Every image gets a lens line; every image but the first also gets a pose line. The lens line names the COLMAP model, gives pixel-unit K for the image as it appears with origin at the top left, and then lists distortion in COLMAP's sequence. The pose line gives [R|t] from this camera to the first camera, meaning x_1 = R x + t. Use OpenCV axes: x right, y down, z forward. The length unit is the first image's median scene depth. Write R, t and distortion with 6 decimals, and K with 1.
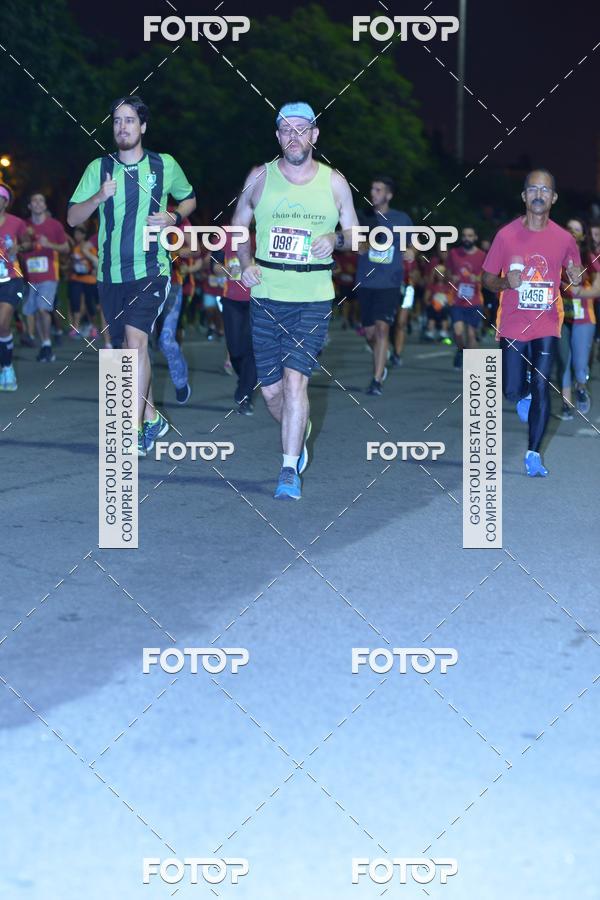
lens RADIAL K [[2085.5, 0, 283.3], [0, 2085.5, 348.4], [0, 0, 1]] dist [-0.107319, 0.000000]
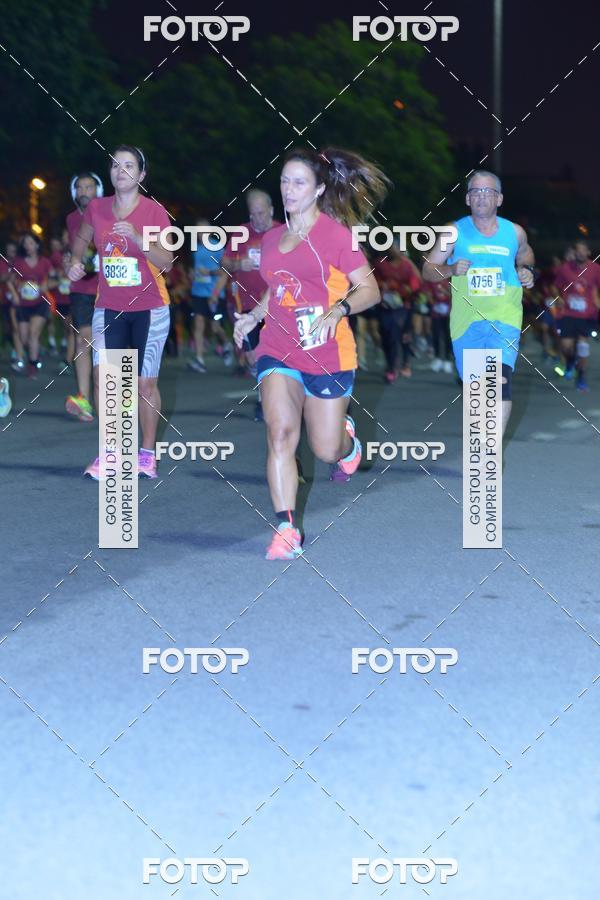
lens RADIAL K [[2085.5, 0, 272.3], [0, 2085.5, 398.3], [0, 0, 1]] dist [-0.107319, 0.000000]
pose [[0.999430, -0.018339, -0.028344, 0.088954], [0.018776, 0.999708, 0.015210, 0.006784], [0.028056, -0.015734, 0.999483, -0.047678]]
